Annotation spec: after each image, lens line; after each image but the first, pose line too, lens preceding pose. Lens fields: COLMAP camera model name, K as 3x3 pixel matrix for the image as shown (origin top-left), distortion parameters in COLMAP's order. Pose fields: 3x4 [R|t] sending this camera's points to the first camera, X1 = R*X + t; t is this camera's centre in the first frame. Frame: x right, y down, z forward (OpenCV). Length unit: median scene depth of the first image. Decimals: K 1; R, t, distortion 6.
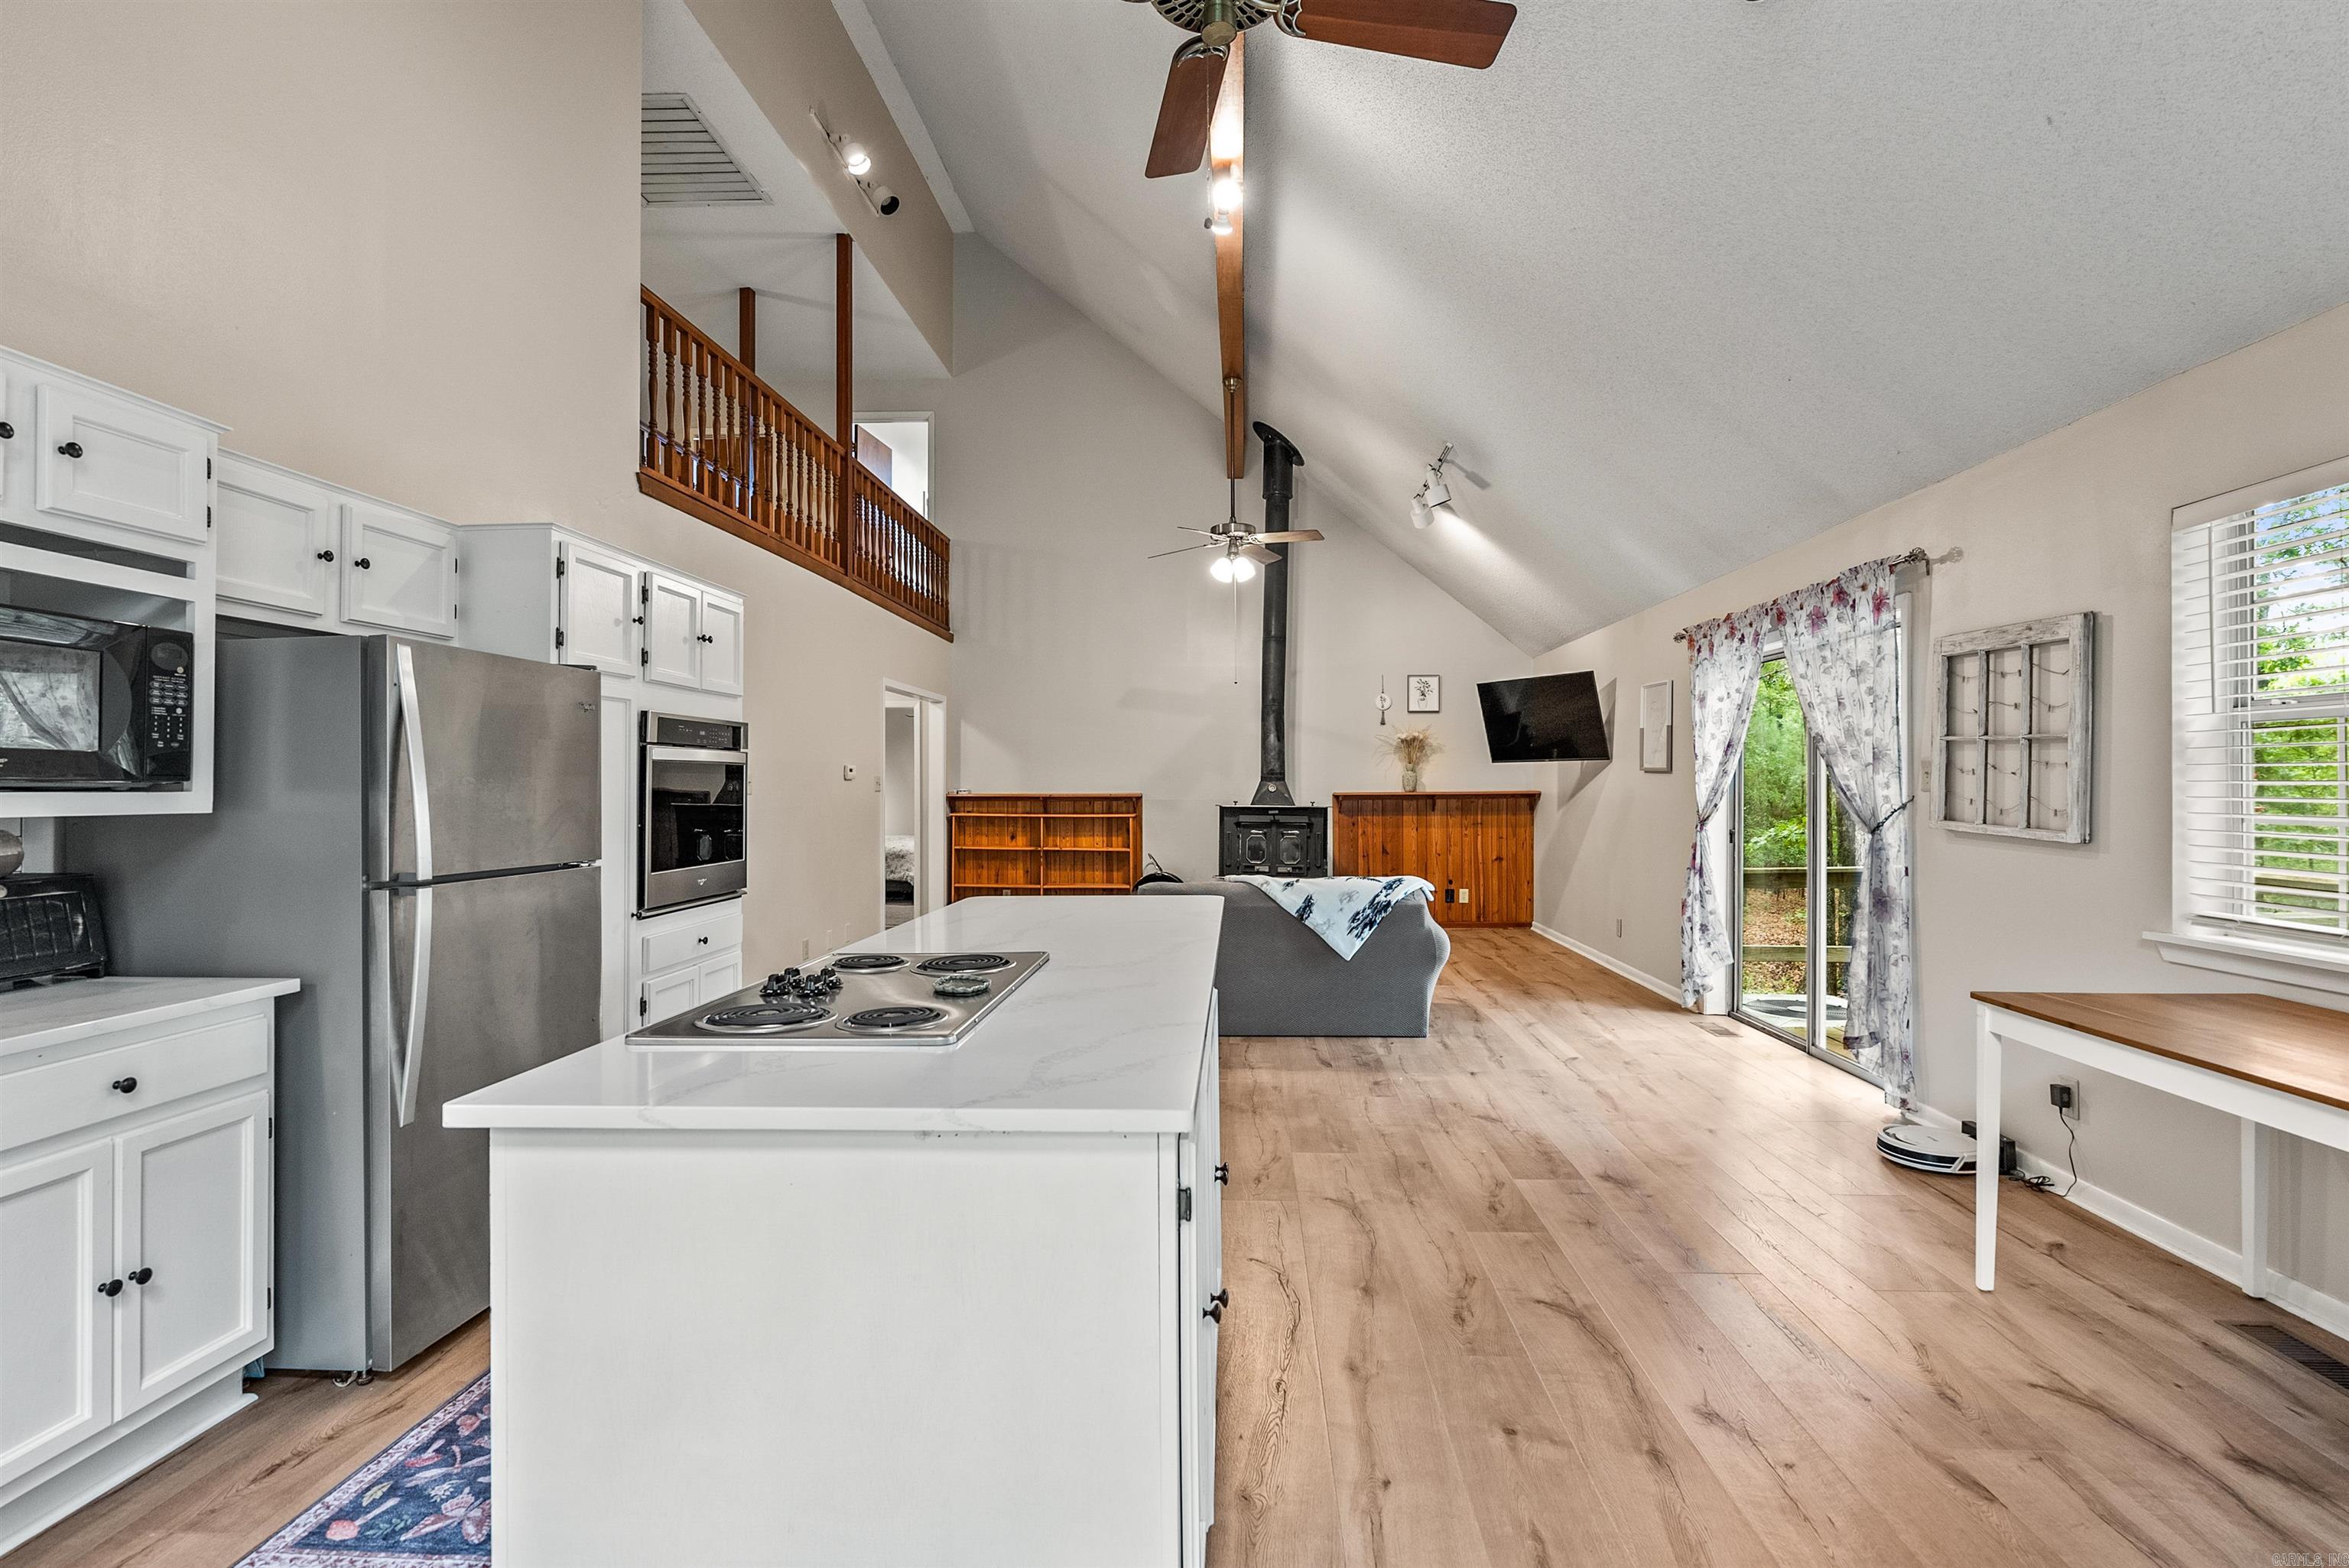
lens RADIAL K [[1068.3, 0, 1157.9], [0, 1068.3, 786.8], [0, 0, 1]] dist [-0.009727, 0.005251]
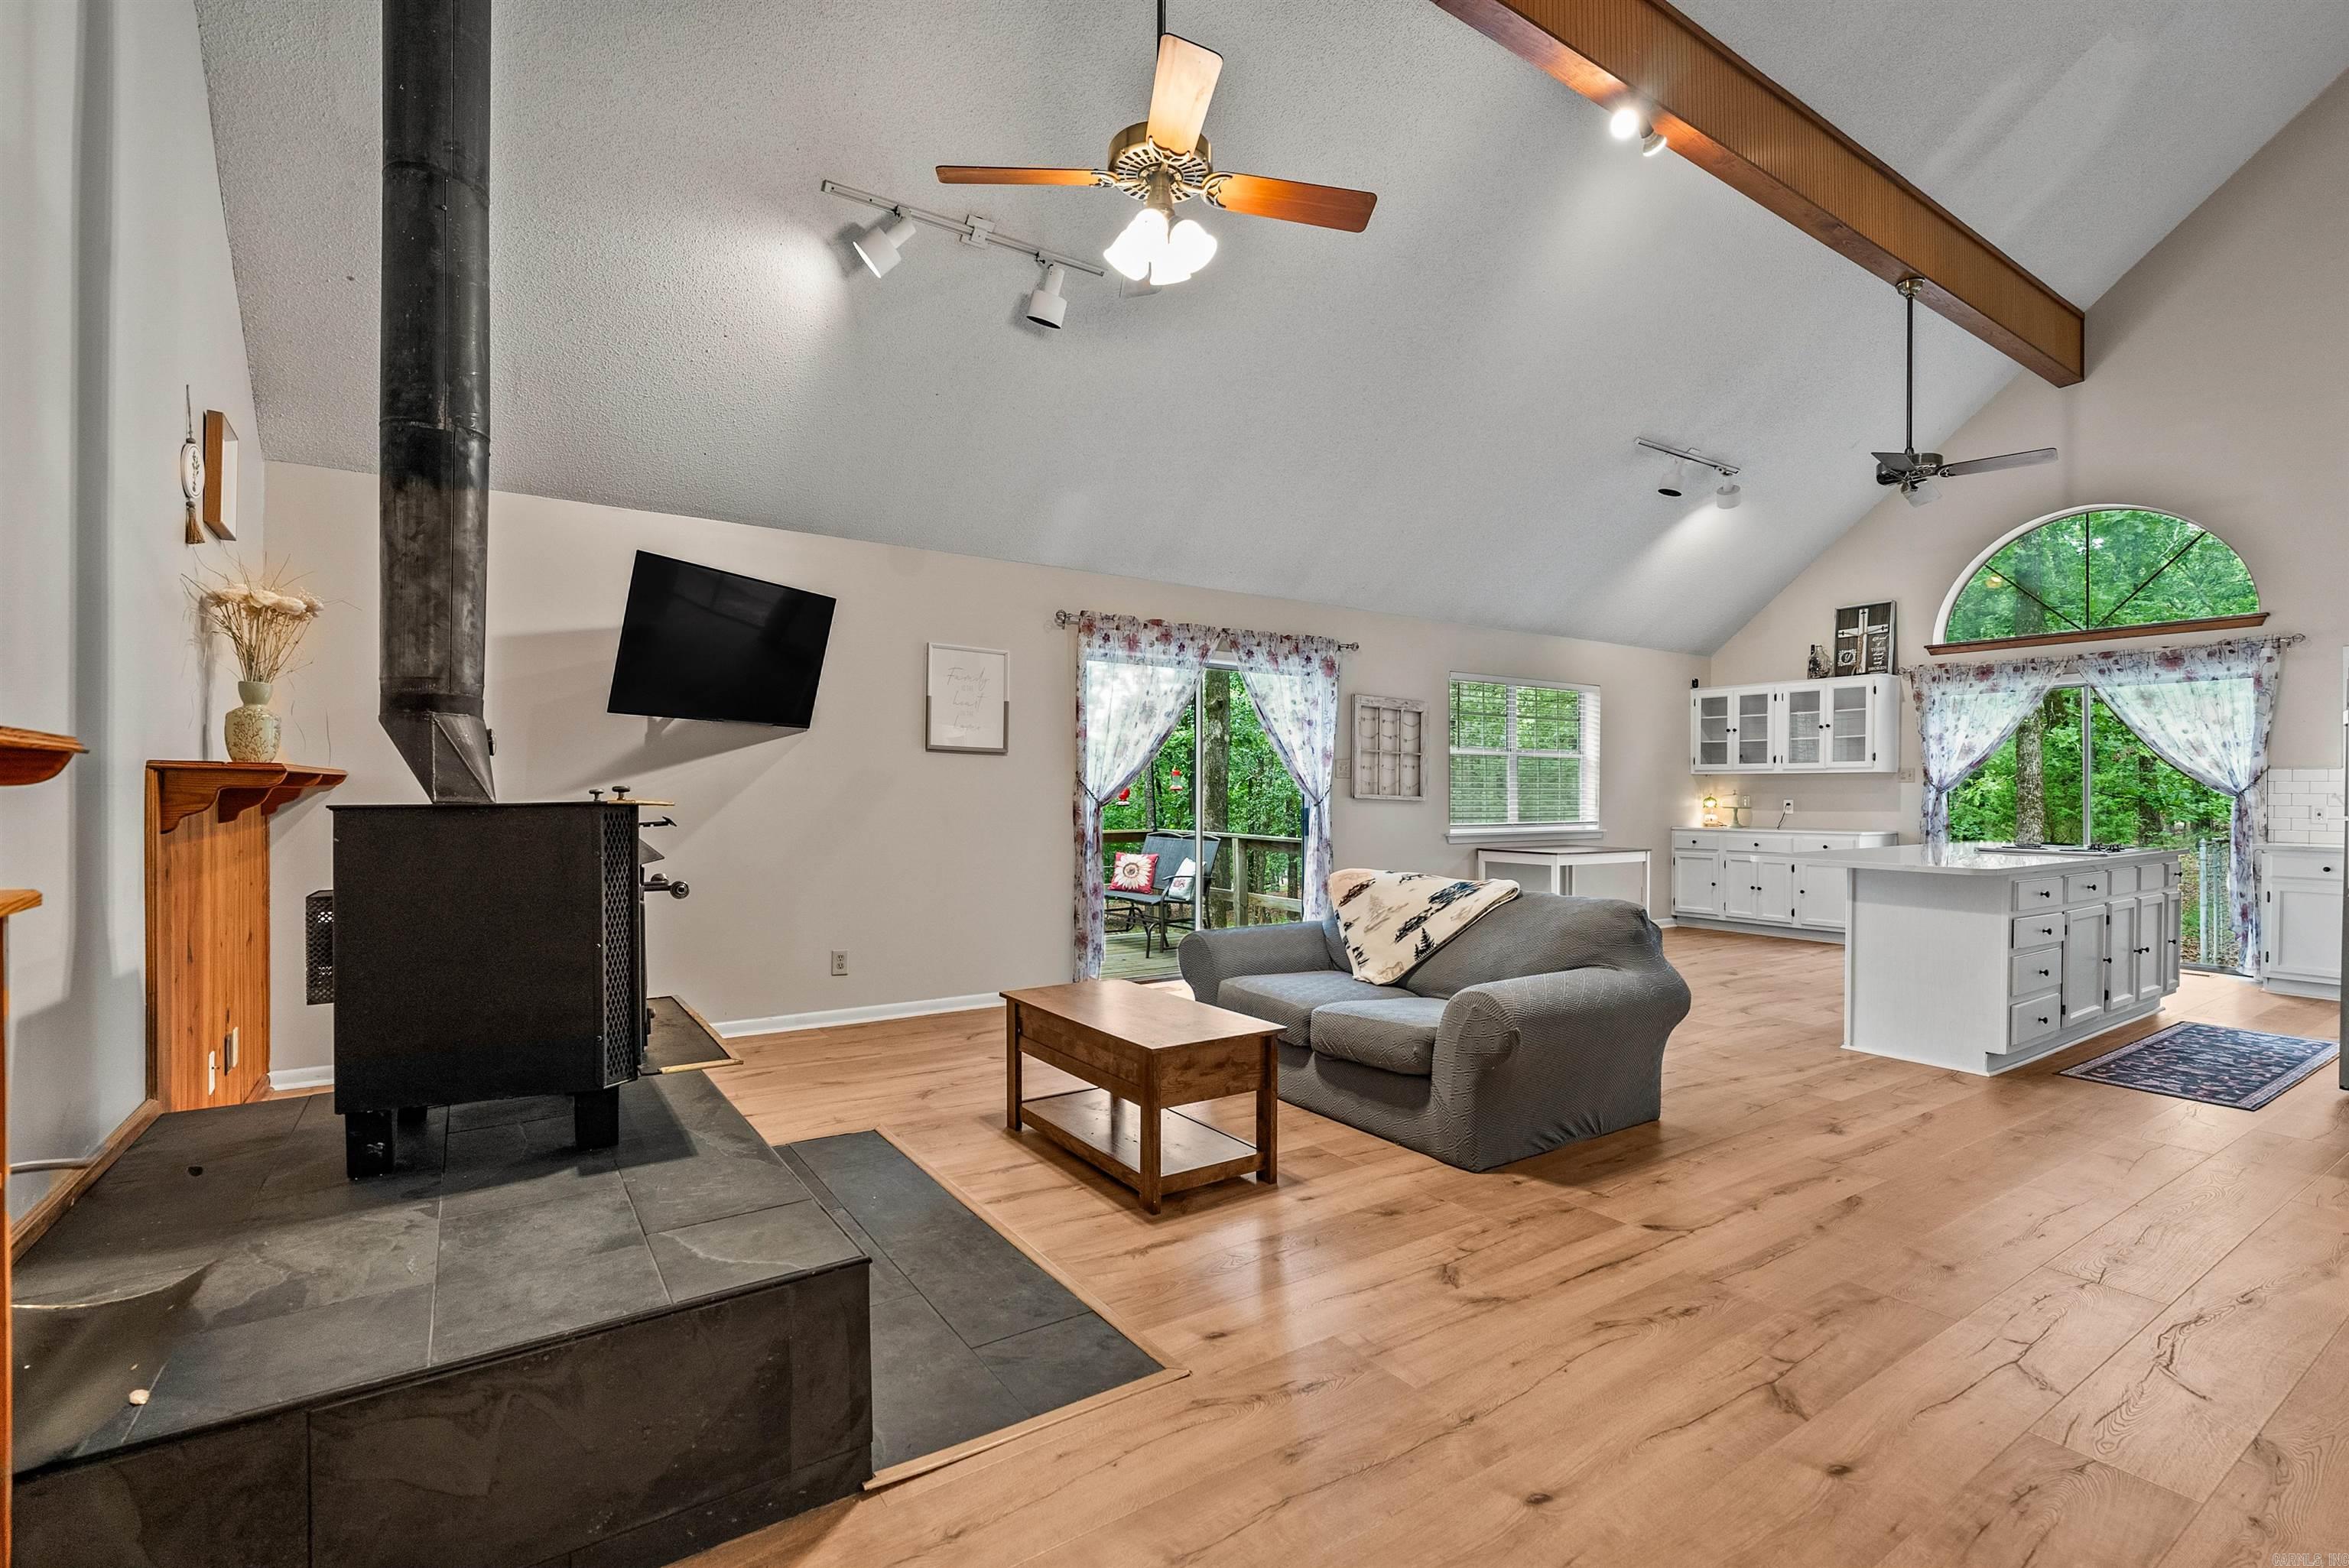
lens RADIAL K [[1068.3, 0, 1179.3], [0, 1068.3, 795.6], [0, 0, 1]] dist [-0.009727, 0.005251]
pose [[-0.626541, -0.000756, 0.779388, -0.340898], [-0.001547, 0.999999, -0.000274, 0.023659], [-0.779387, -0.001377, -0.626542, 1.585888]]
